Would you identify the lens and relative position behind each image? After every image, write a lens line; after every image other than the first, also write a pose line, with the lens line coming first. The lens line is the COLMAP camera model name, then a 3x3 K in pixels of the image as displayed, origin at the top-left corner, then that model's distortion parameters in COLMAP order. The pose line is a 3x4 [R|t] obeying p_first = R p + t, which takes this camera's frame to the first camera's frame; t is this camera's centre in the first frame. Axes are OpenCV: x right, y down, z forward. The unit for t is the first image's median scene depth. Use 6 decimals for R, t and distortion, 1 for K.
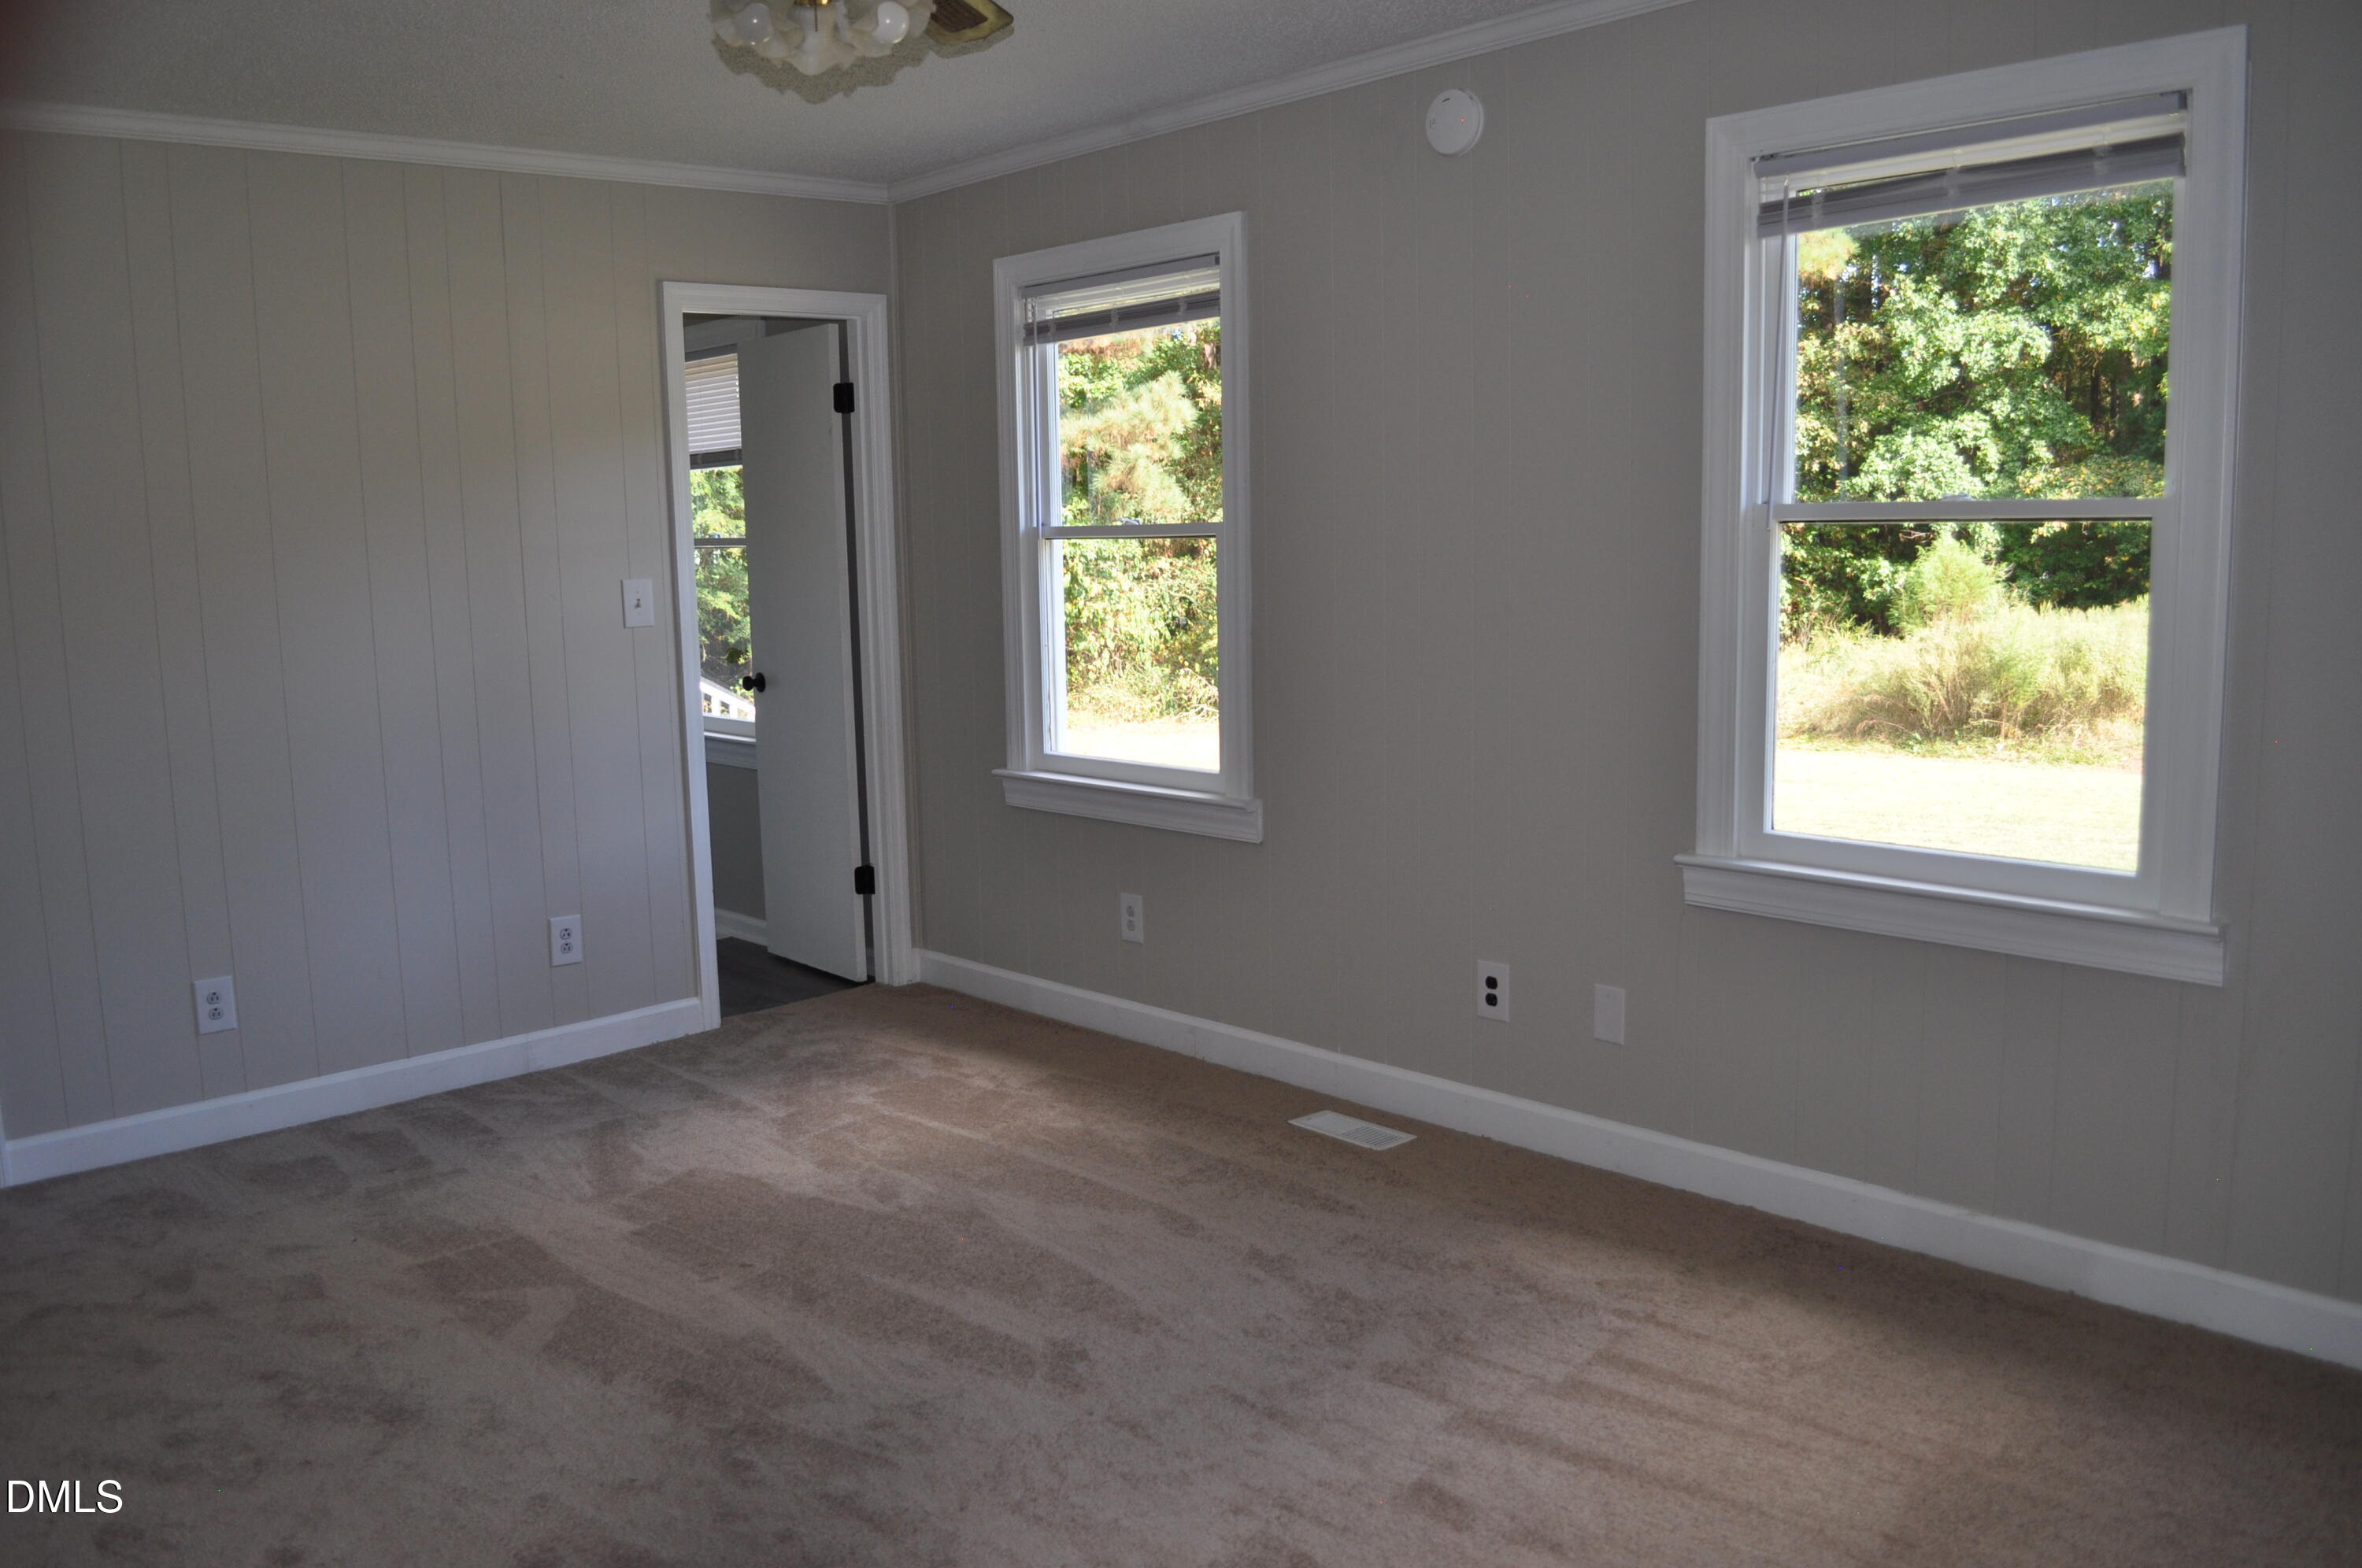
lens RADIAL K [[1836.2, 0, 1181.0], [0, 1836.2, 784.0], [0, 0, 1]] dist [-0.088718, 0.007684]
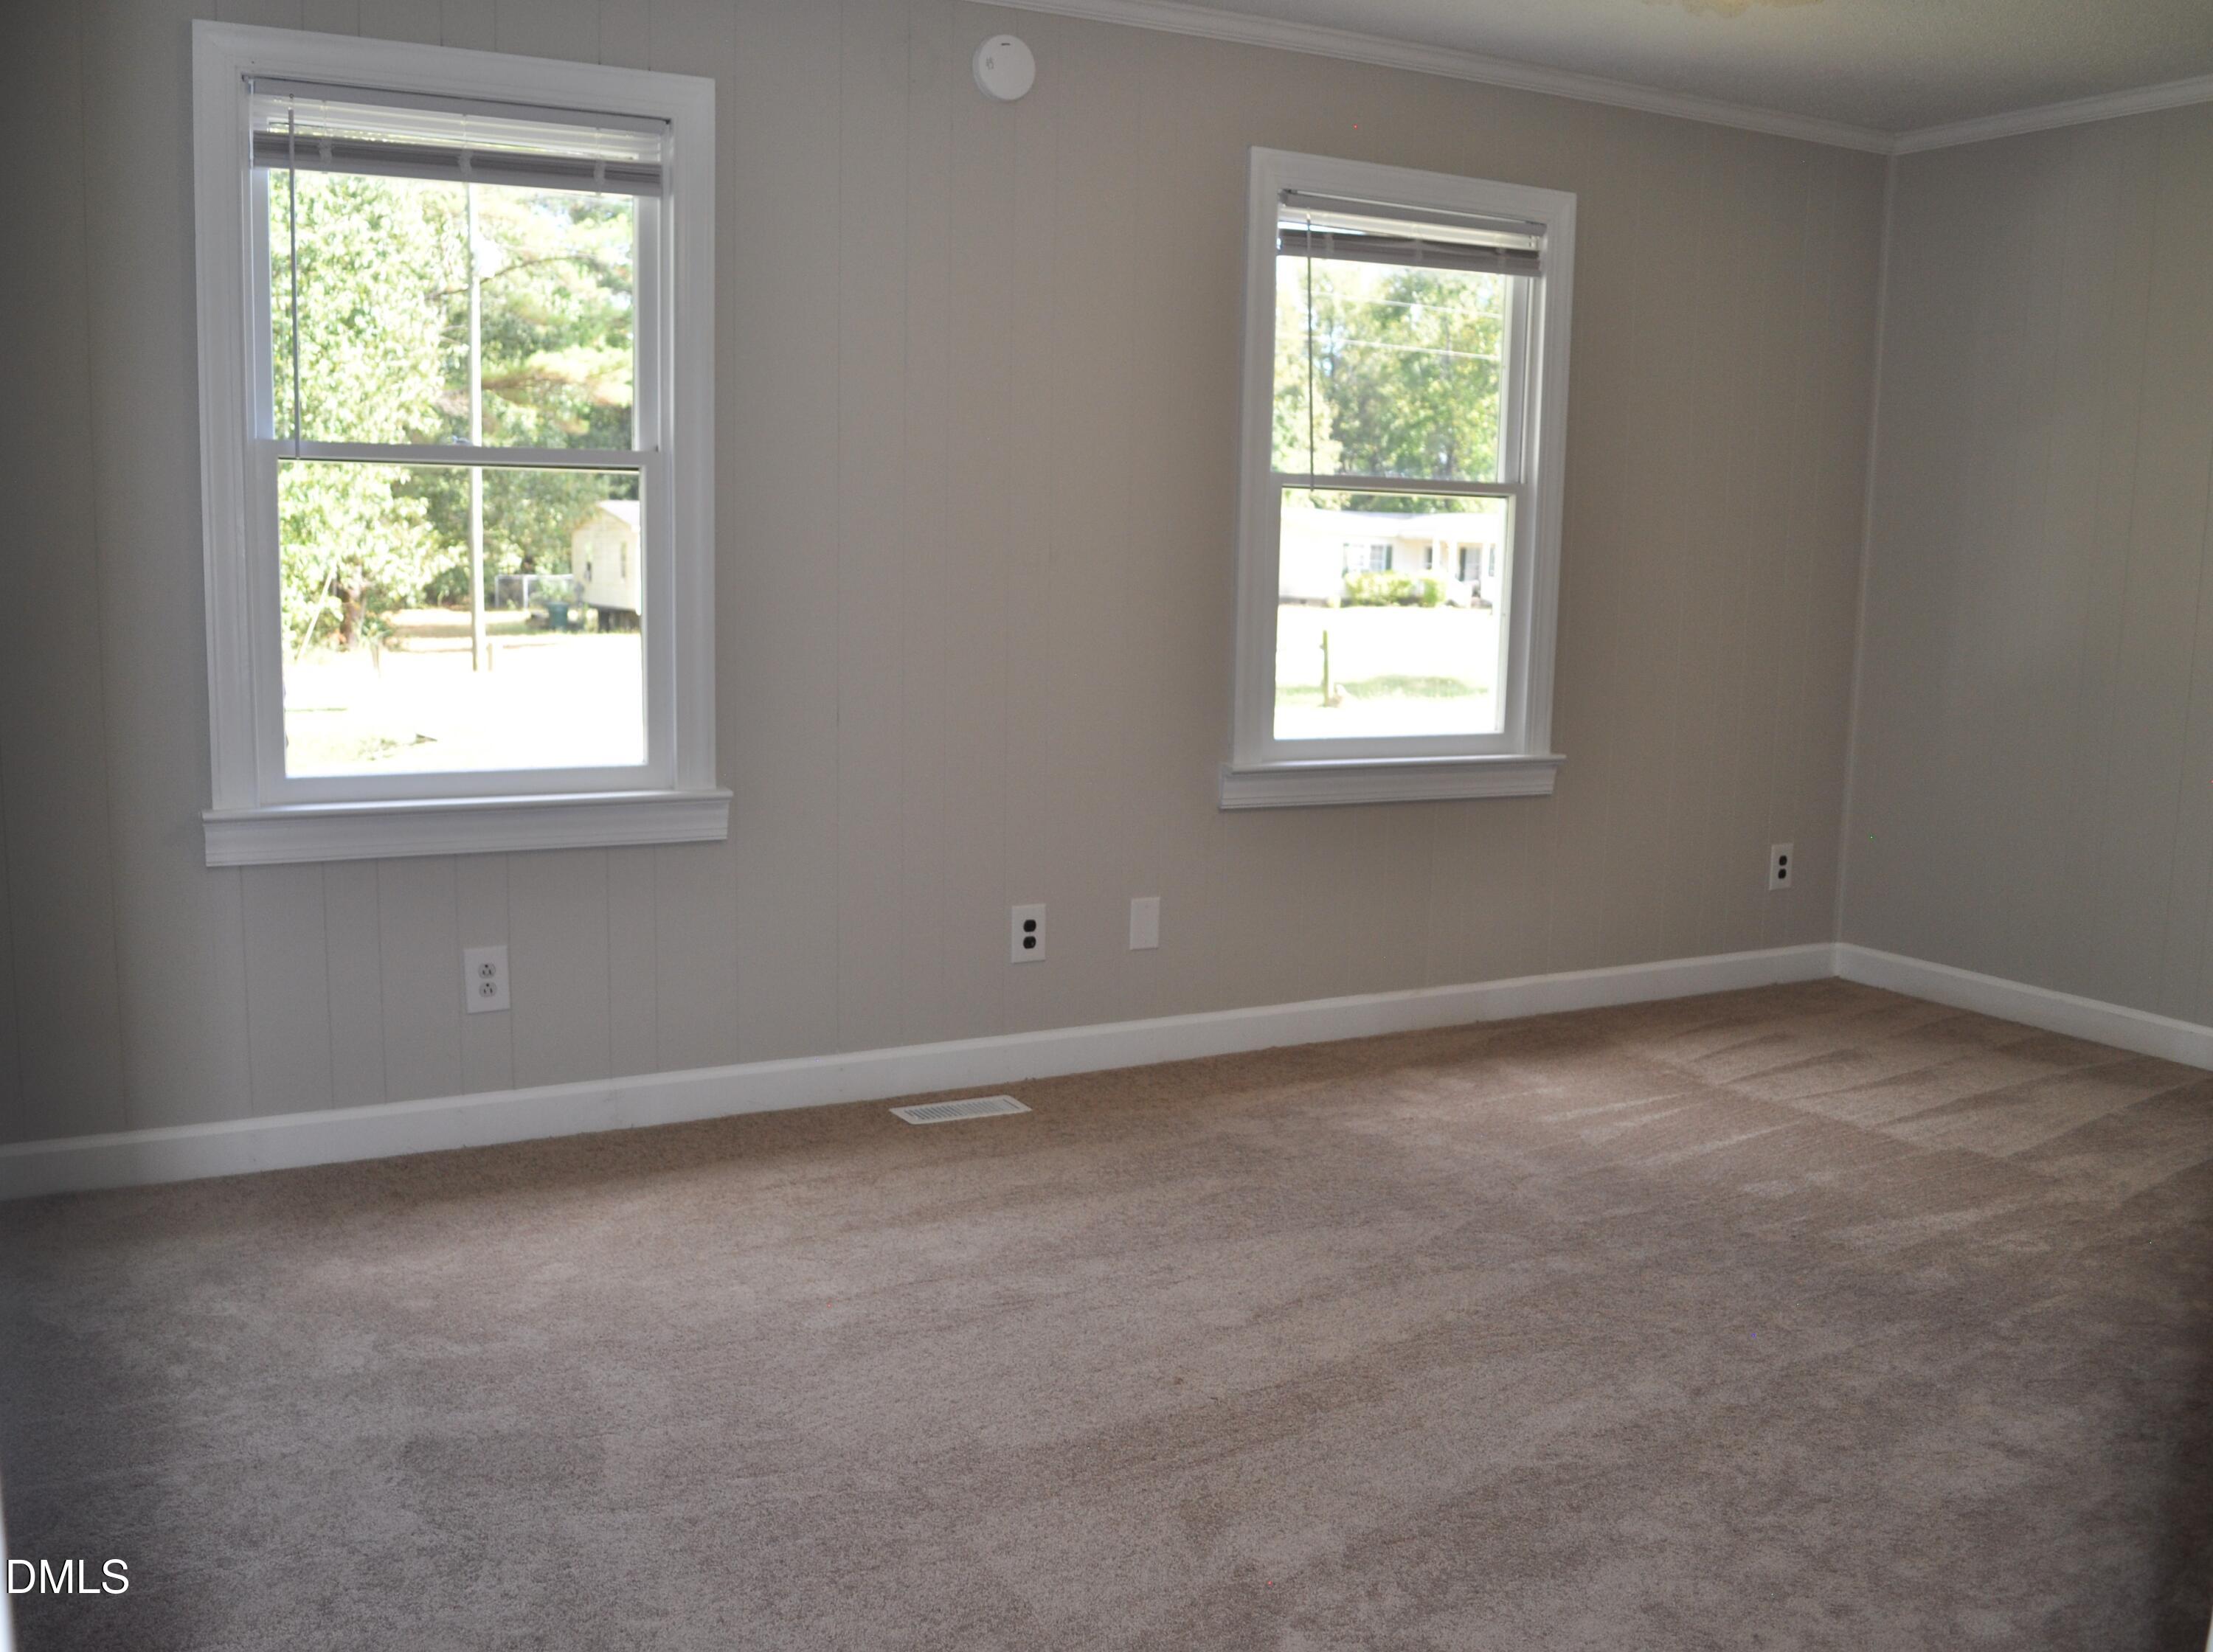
lens RADIAL K [[1888.0, 0, 1106.5], [0, 1888.0, 826.0], [0, 0, 1]] dist [-0.101719, 0.005599]
pose [[0.266903, -0.117903, 0.956484, -0.815870], [0.102398, 0.990339, 0.093502, -0.040353], [-0.958268, 0.072986, 0.276397, 0.661707]]
